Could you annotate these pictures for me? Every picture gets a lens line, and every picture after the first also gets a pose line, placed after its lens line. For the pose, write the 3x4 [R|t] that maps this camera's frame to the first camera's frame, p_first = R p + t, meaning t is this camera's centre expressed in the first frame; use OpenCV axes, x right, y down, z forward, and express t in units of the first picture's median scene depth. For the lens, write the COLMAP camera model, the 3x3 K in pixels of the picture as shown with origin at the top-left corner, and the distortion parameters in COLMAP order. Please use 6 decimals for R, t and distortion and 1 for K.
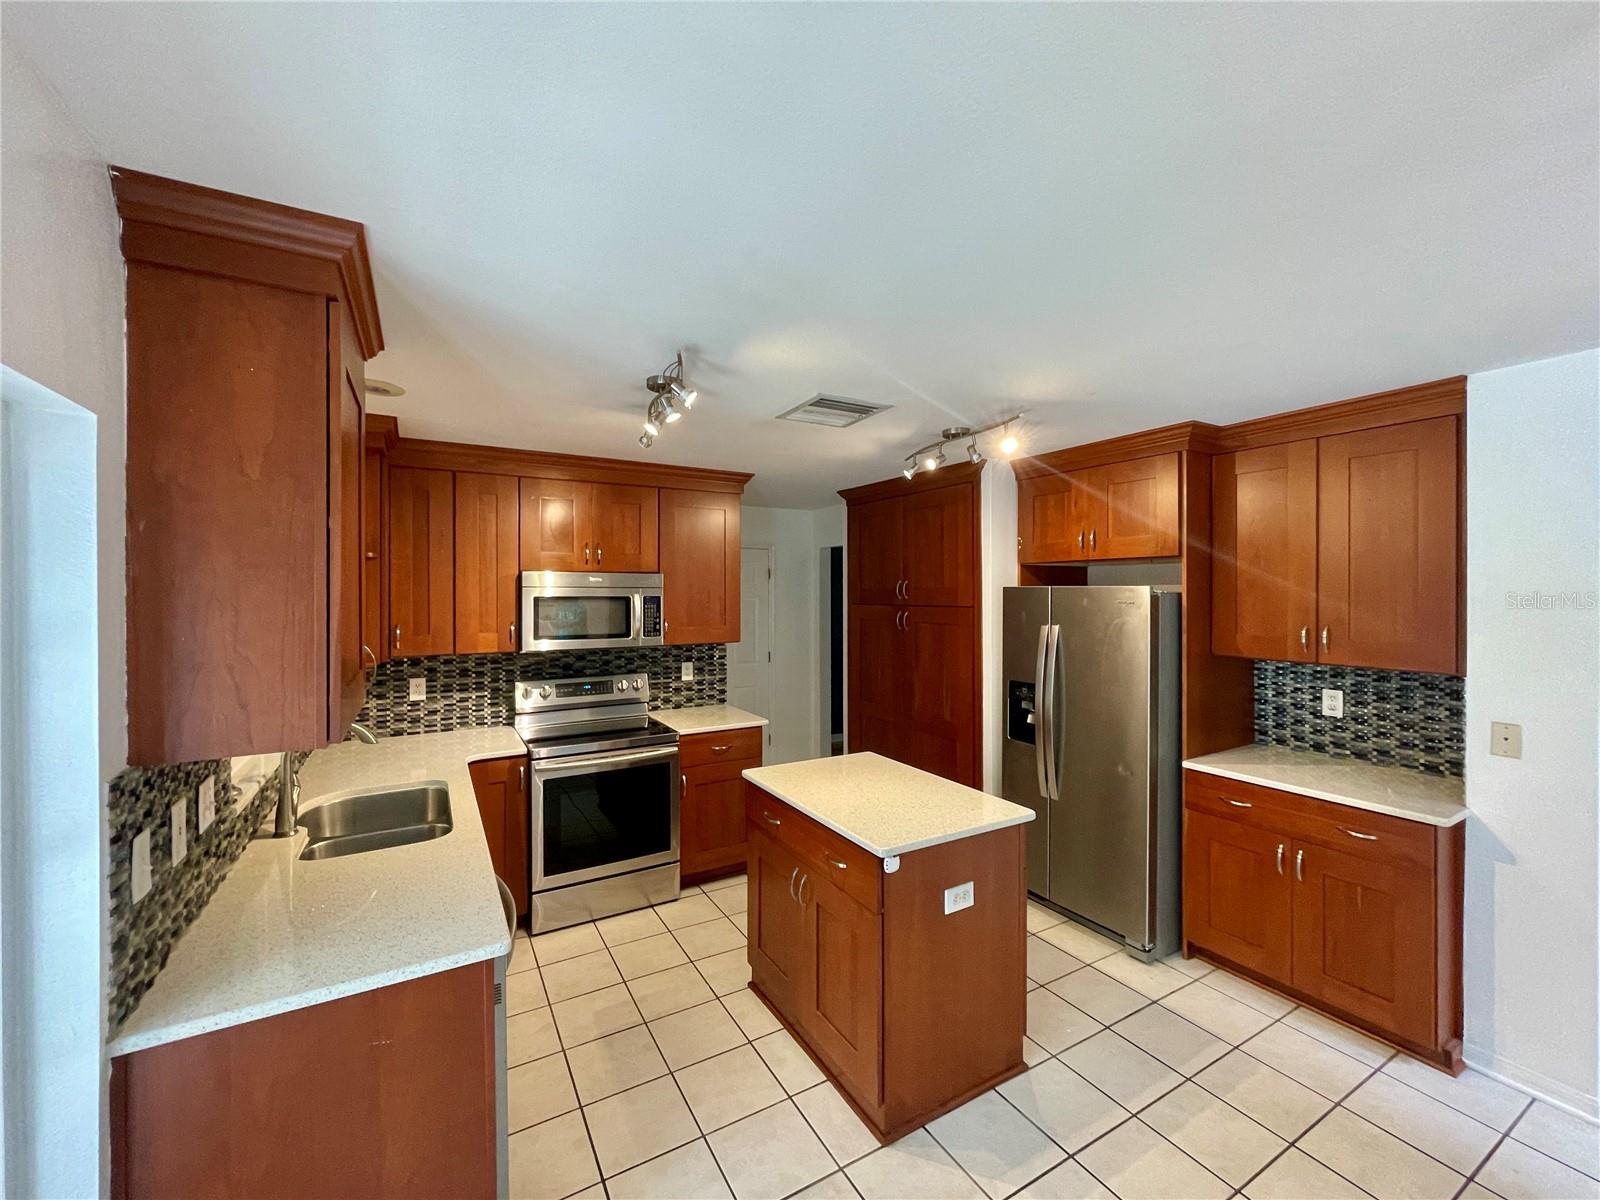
lens RADIAL K [[651.8, 0, 797.2], [0, 651.8, 592.3], [0, 0, 1]] dist [-0.000745, 0.000134]
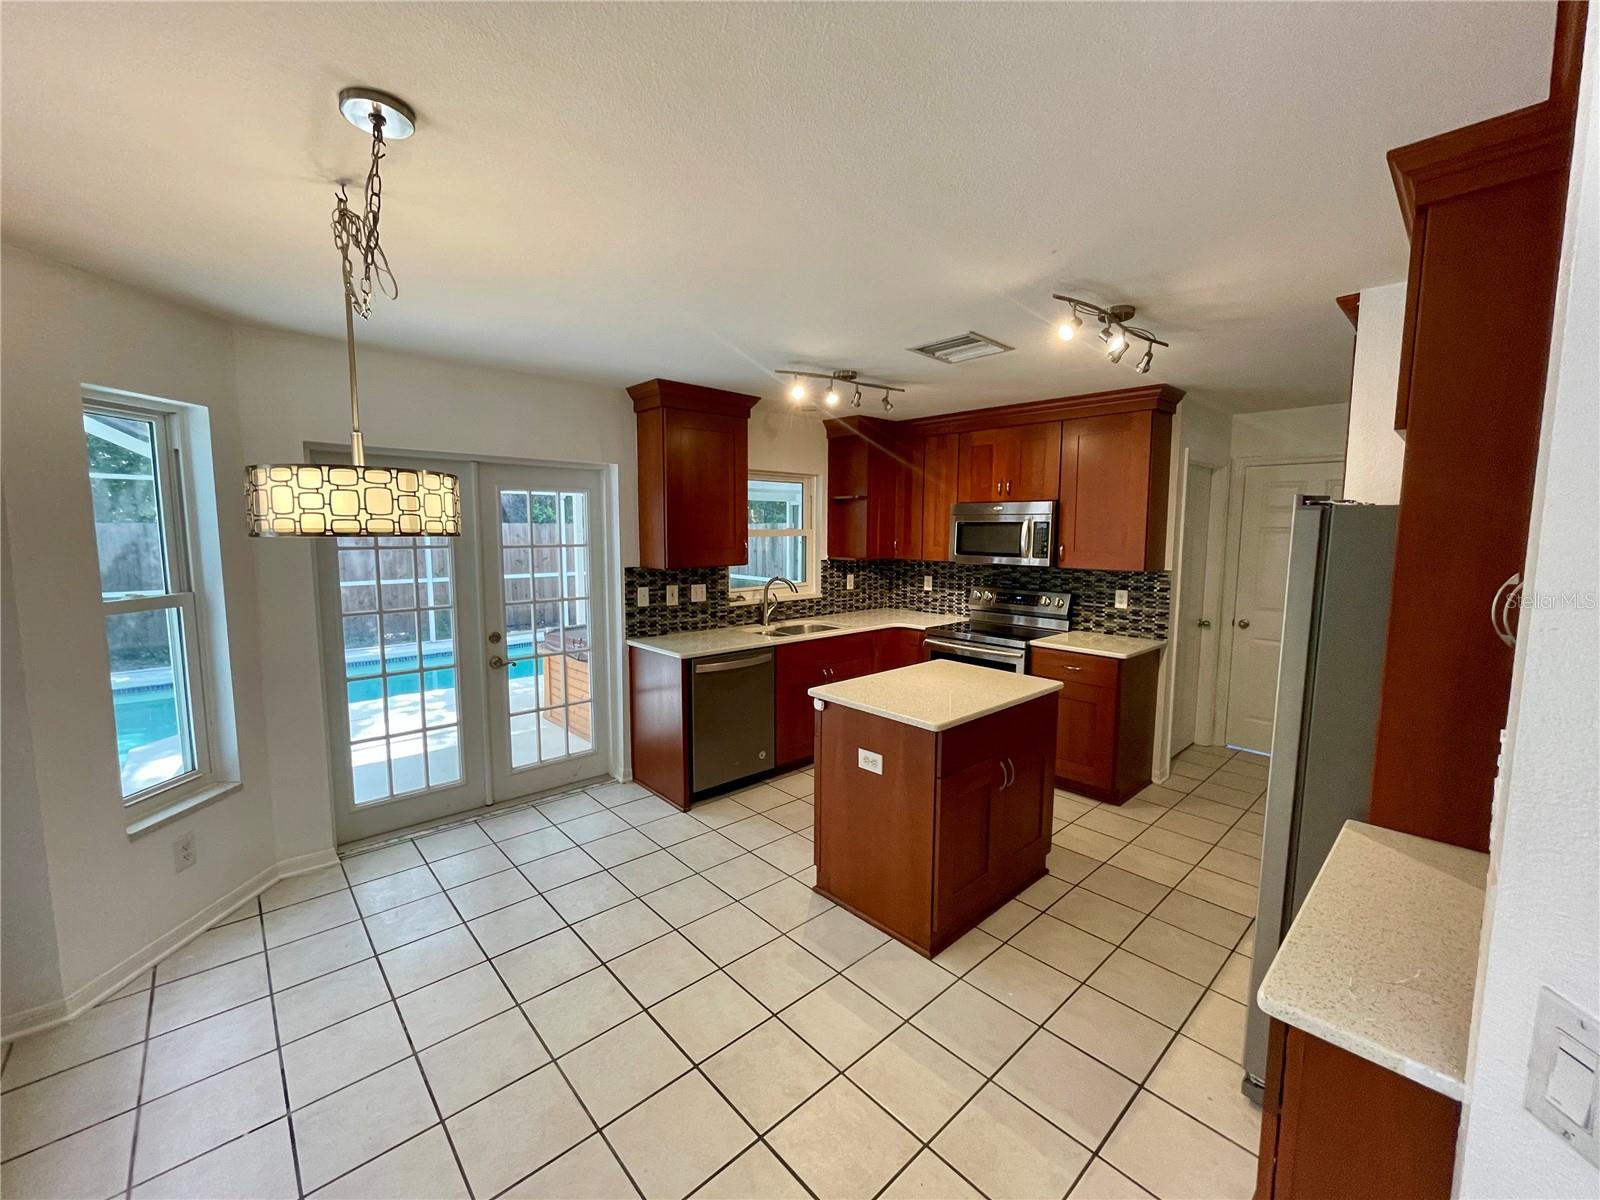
lens RADIAL K [[651.8, 0, 797.2], [0, 651.8, 592.3], [0, 0, 1]] dist [-0.000745, 0.000134]
pose [[0.216519, 0.100381, -0.971104, 0.807222], [-0.010183, 0.994878, 0.100568, 0.018560], [0.976225, -0.011886, 0.216432, 0.355262]]
